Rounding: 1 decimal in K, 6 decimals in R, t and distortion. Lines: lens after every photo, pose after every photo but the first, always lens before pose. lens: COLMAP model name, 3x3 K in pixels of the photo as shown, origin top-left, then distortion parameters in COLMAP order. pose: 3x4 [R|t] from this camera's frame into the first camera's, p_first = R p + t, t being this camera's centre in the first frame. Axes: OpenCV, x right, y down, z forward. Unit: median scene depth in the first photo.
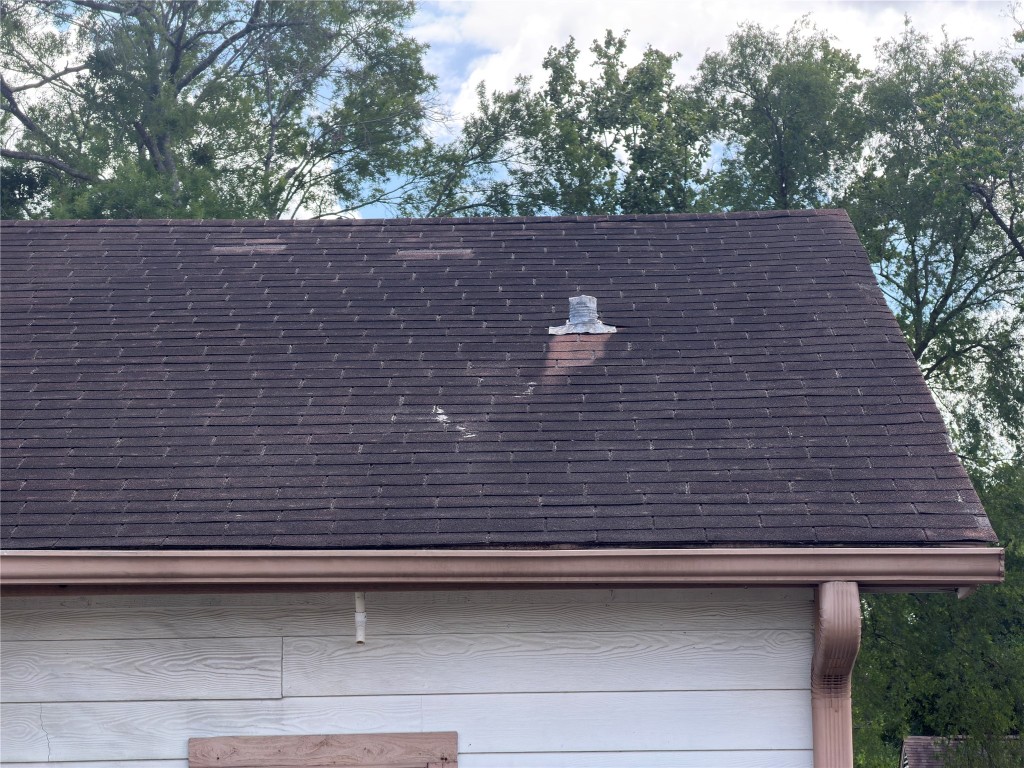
lens RADIAL K [[3108.6, 0, 539.2], [0, 3108.6, 351.0], [0, 0, 1]] dist [0.123265, 0.000000]
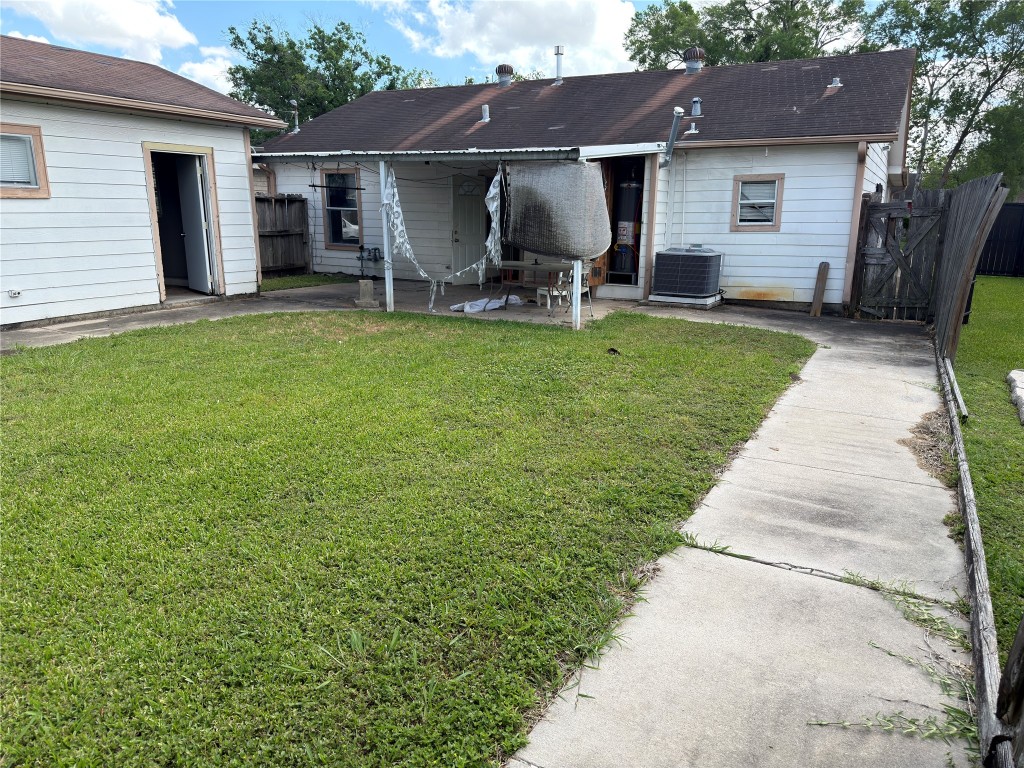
lens RADIAL K [[727.5, 0, 504.1], [0, 727.5, 392.1], [0, 0, 1]] dist [0.030874, -0.018239]
pose [[0.885375, 0.119736, -0.449192, 0.123319], [0.065945, 0.924141, 0.376318, -0.028433], [0.460175, -0.362805, 0.810316, -0.302884]]
